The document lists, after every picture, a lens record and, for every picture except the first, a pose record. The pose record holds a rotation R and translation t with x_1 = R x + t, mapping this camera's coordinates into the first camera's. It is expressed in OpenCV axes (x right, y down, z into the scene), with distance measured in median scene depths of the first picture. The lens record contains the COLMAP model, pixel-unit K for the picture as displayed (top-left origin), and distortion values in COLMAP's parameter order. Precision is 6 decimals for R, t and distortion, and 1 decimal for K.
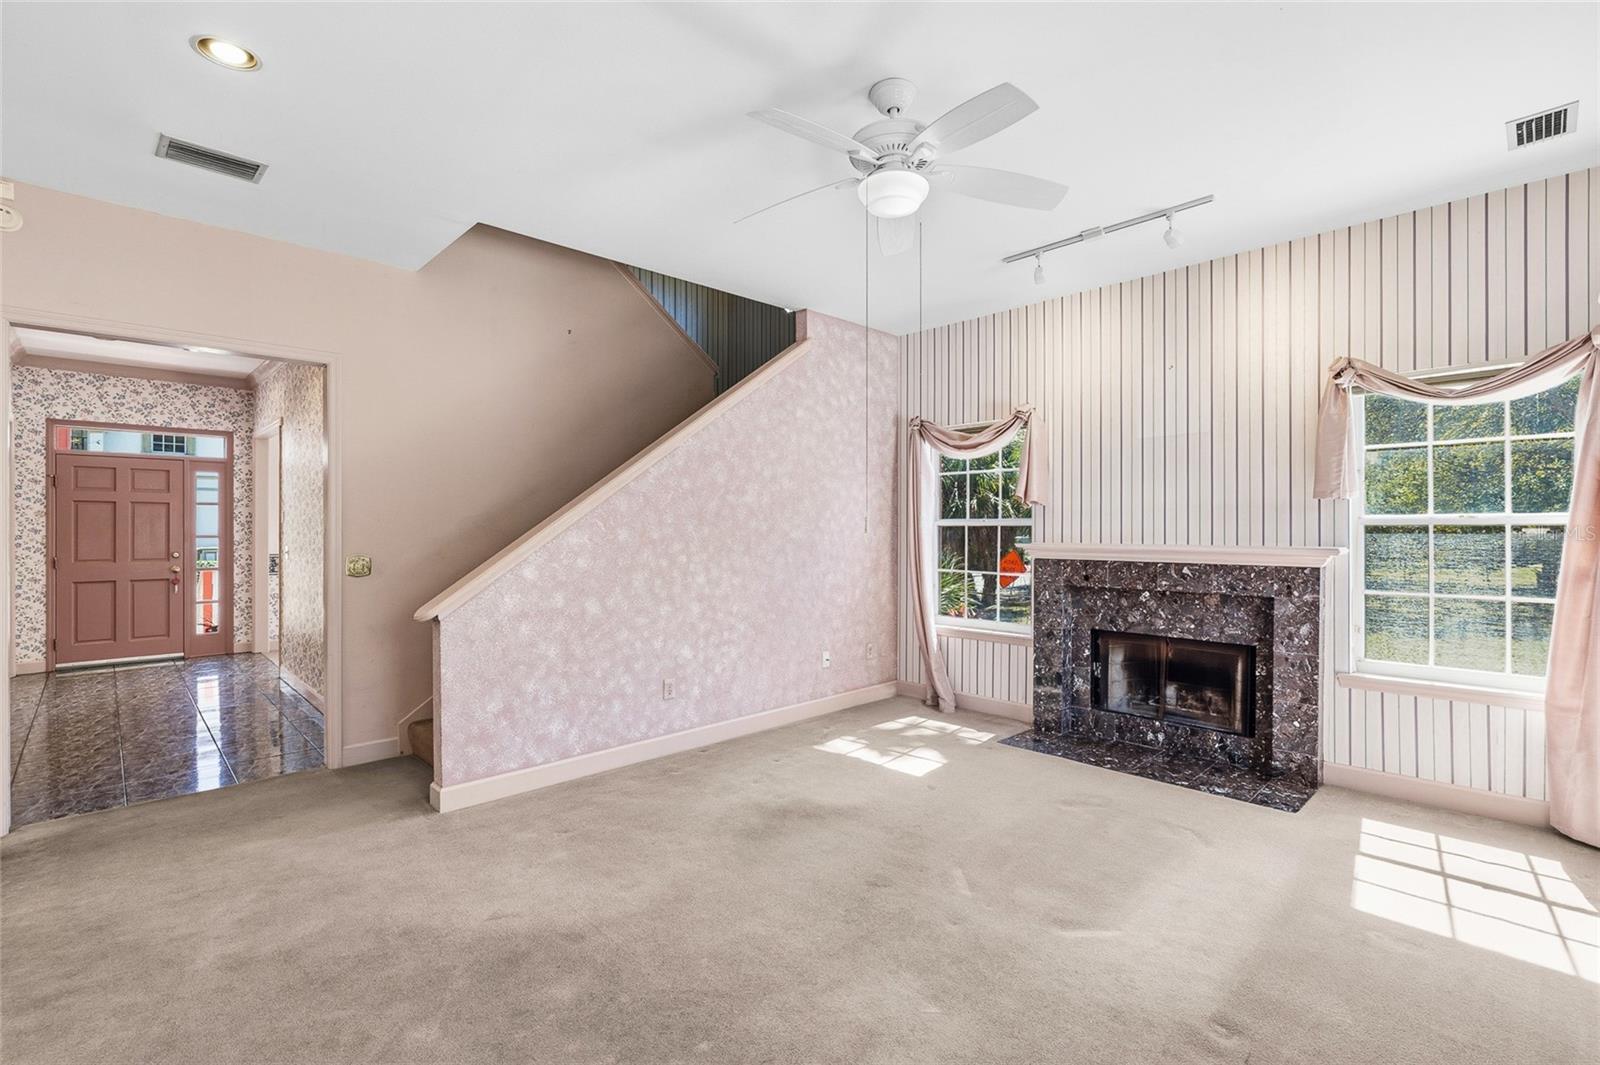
lens RADIAL K [[722.1, 0, 807.9], [0, 722.1, 527.9], [0, 0, 1]] dist [-0.008357, 0.002225]
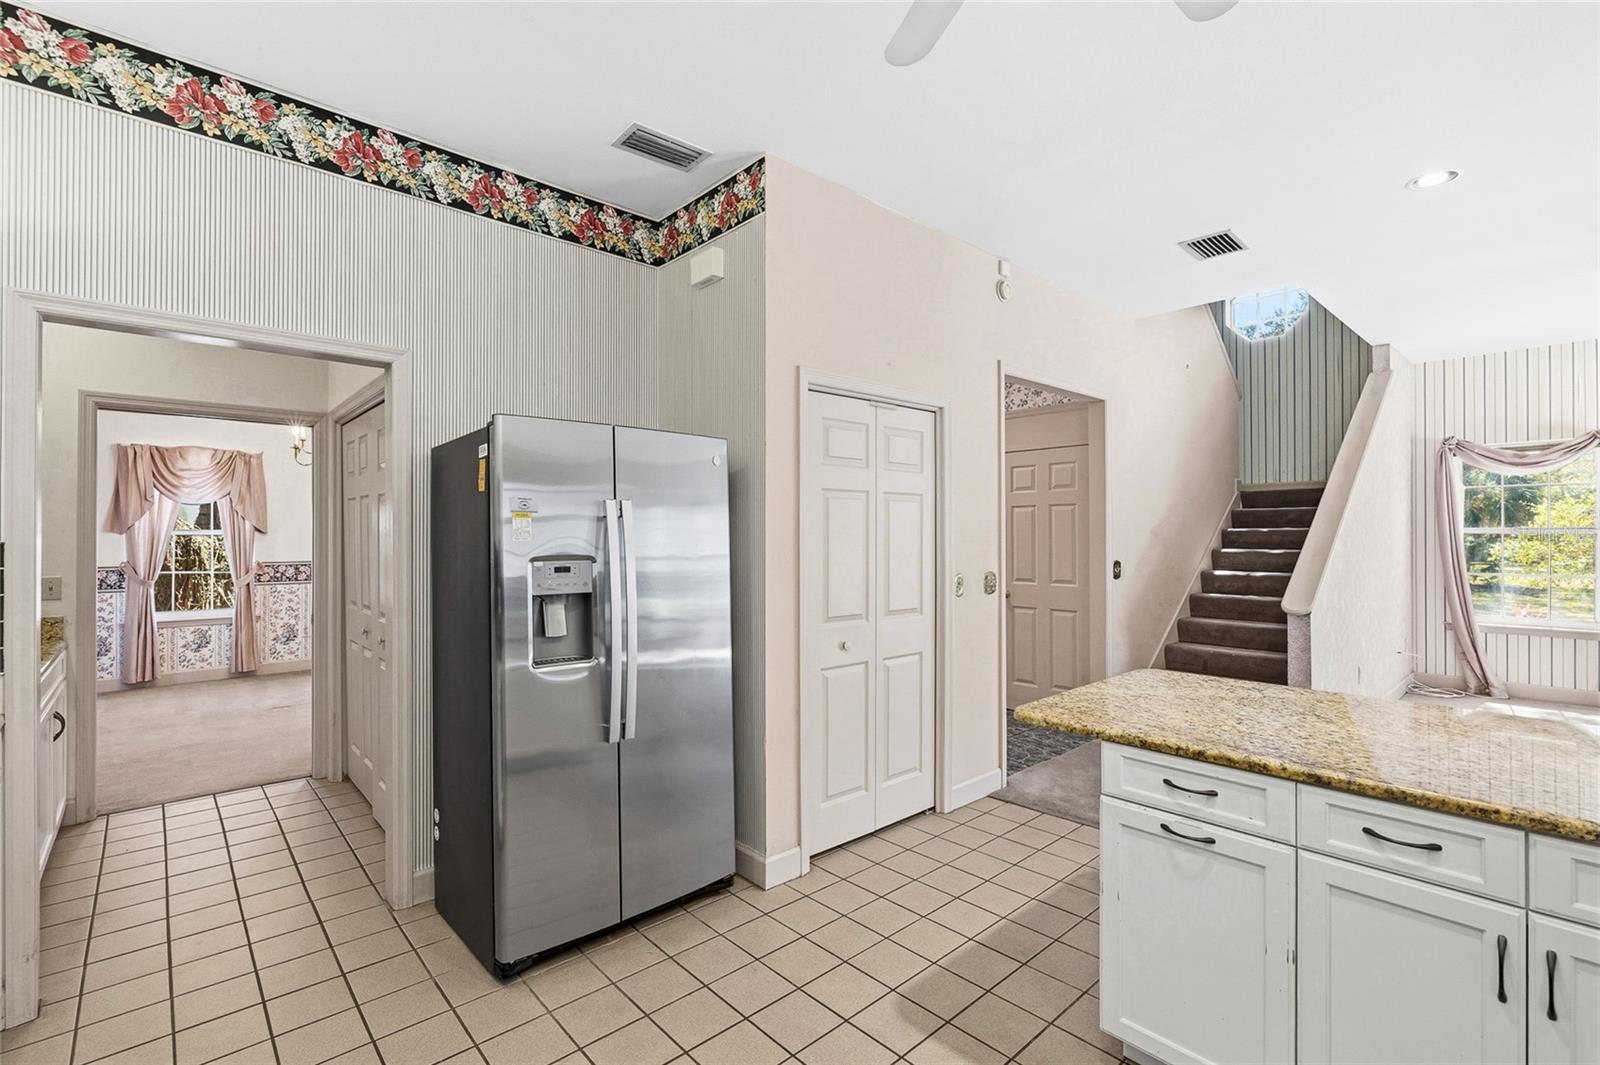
lens RADIAL K [[722.1, 0, 802.3], [0, 722.1, 533.3], [0, 0, 1]] dist [-0.008357, 0.002225]
pose [[0.999442, -0.002248, -0.033339, -1.068448], [0.002287, 0.999997, 0.001138, -0.009326], [0.033336, -0.001214, 0.999443, -0.197090]]
